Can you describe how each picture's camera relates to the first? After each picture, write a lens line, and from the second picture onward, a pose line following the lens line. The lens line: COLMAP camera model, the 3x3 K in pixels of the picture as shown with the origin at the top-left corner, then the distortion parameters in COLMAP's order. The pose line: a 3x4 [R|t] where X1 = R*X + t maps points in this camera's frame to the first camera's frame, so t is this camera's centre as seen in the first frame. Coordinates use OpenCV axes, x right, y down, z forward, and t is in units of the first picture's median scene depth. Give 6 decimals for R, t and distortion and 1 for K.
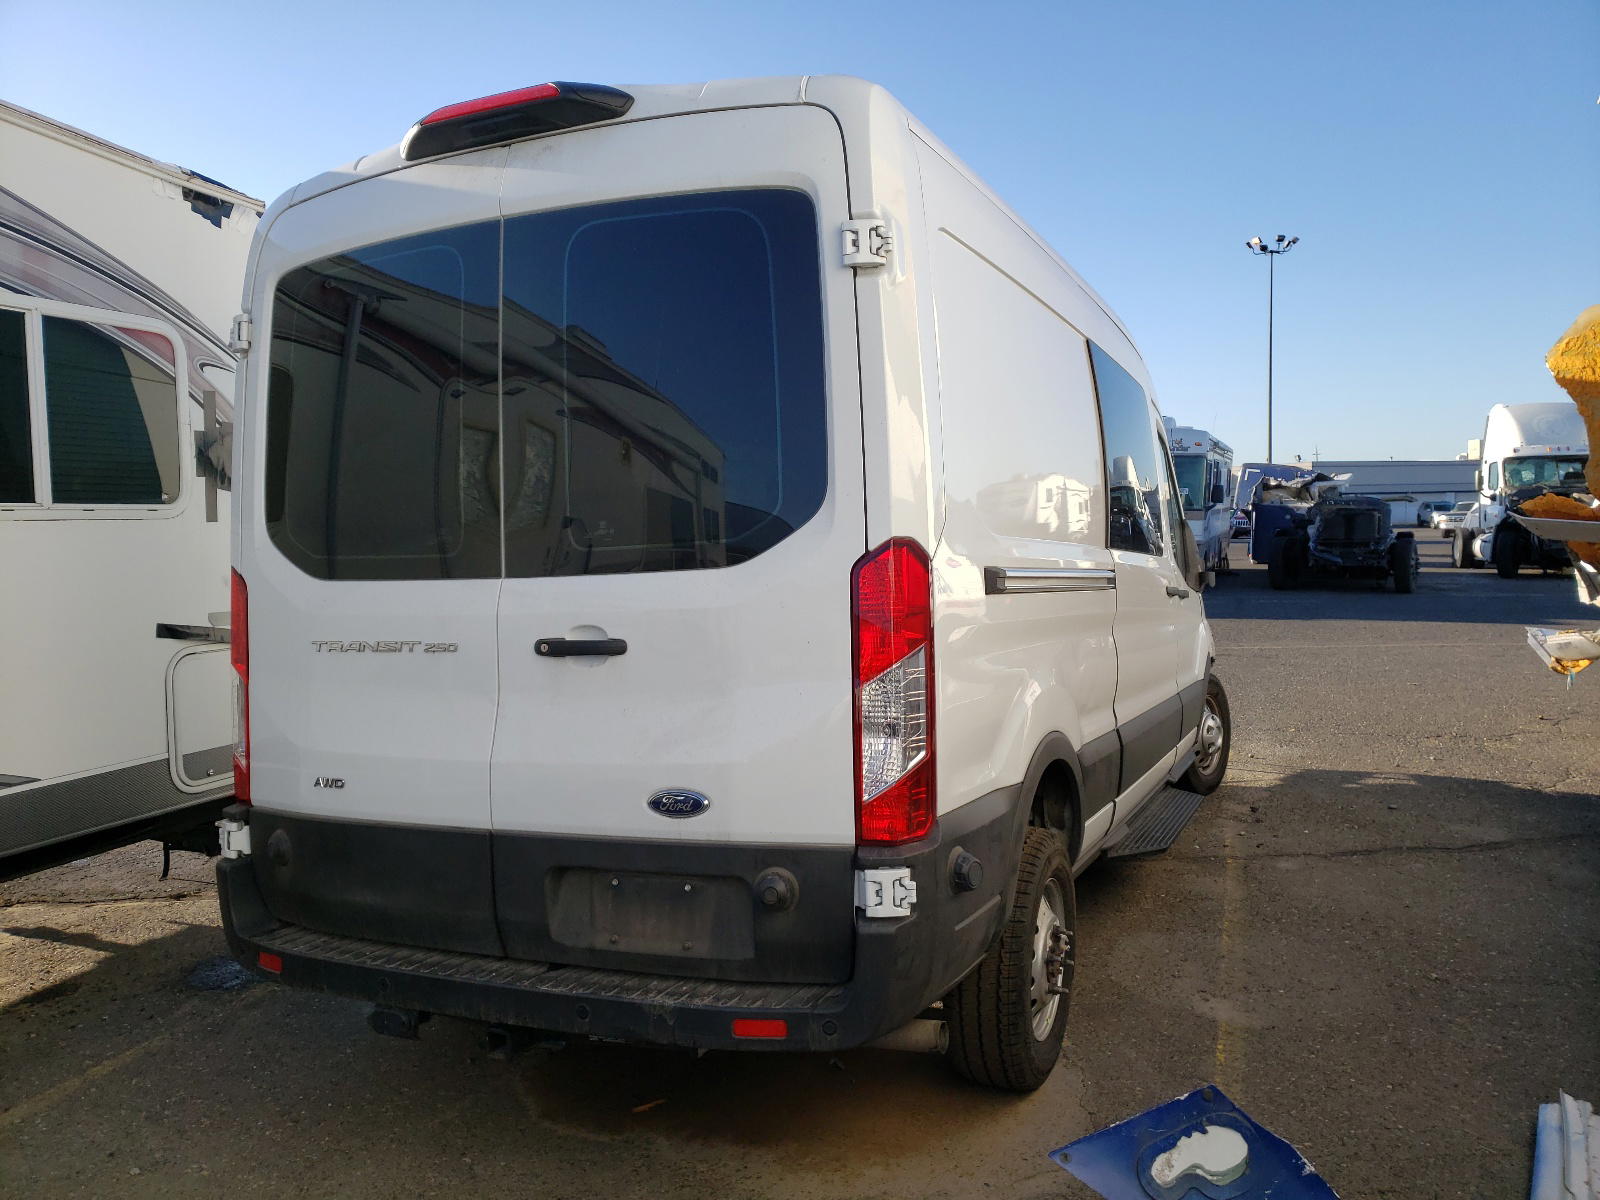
lens RADIAL K [[1241.2, 0, 803.6], [0, 1241.2, 596.8], [0, 0, 1]] dist [0.033680, -0.028006]
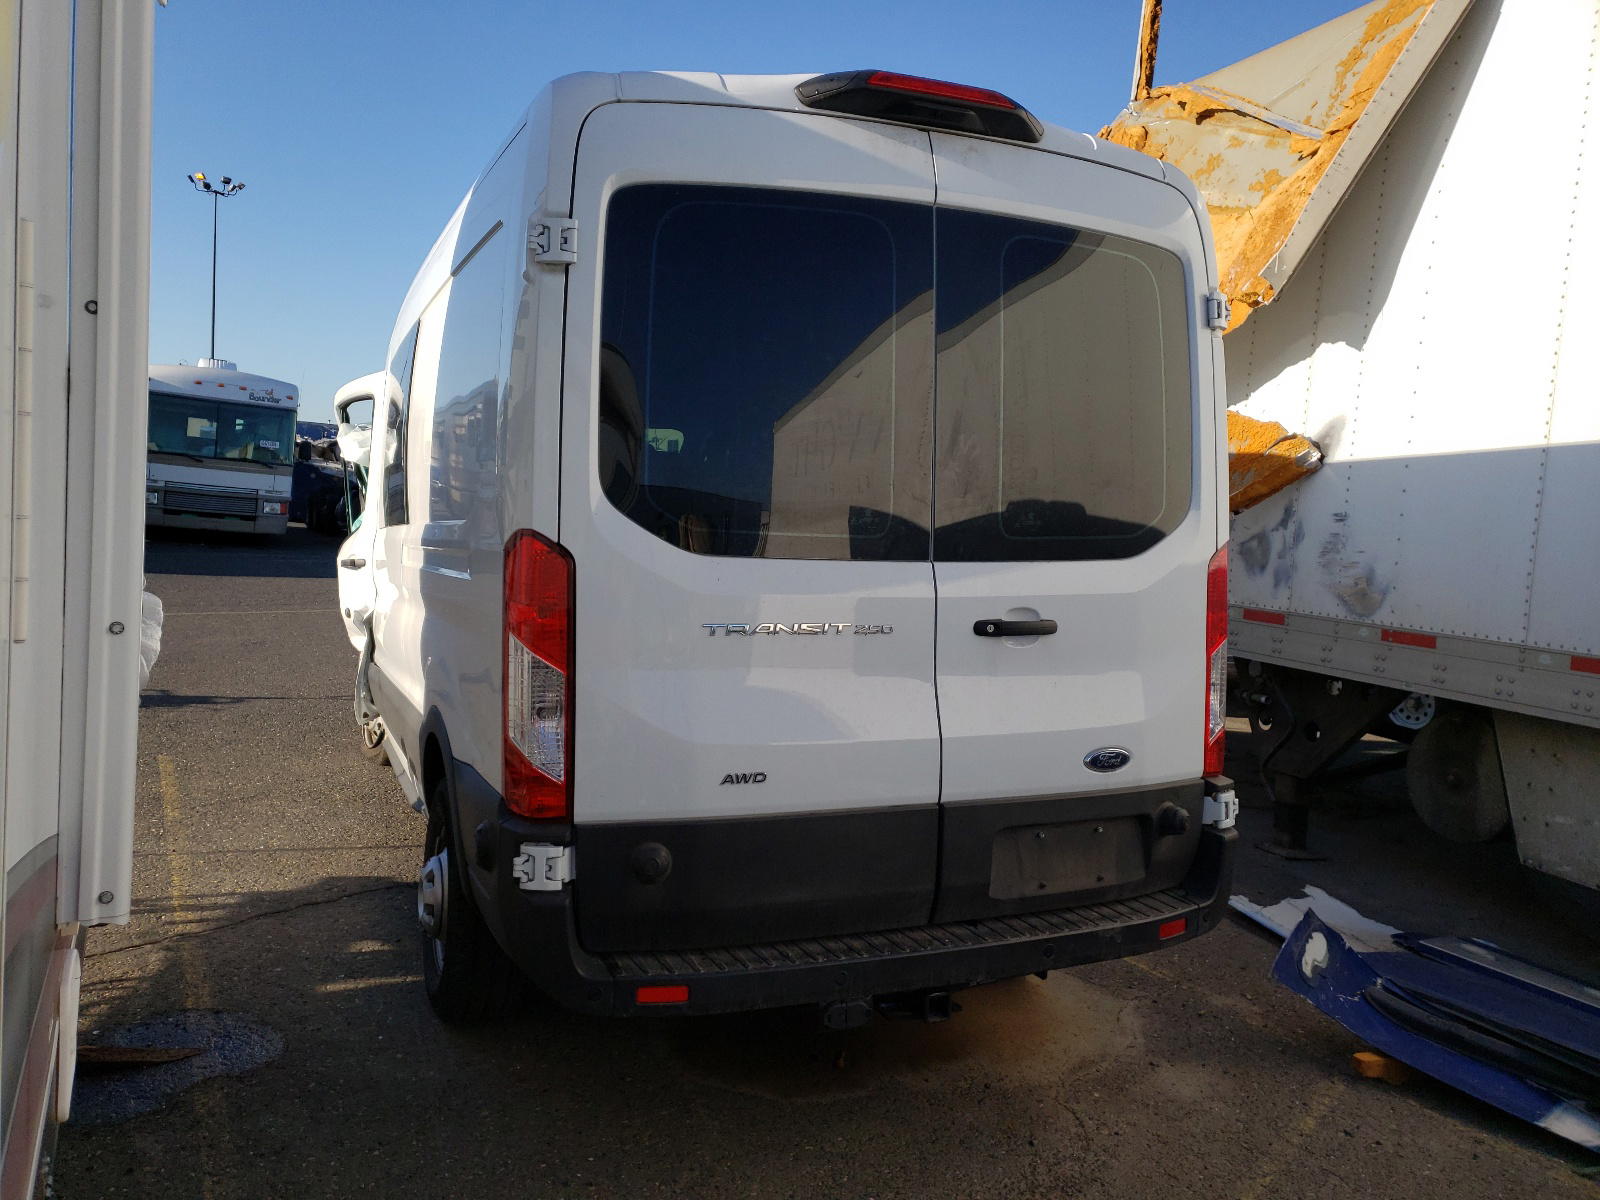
lens RADIAL K [[1244.7, 0, 798.1], [0, 1244.7, 599.3], [0, 0, 1]] dist [0.015318, 0.000080]
pose [[0.674709, 0.003091, 0.738077, -1.076790], [-0.030389, 0.999260, 0.023595, -0.004161], [-0.737458, -0.038349, 0.674304, 0.387207]]
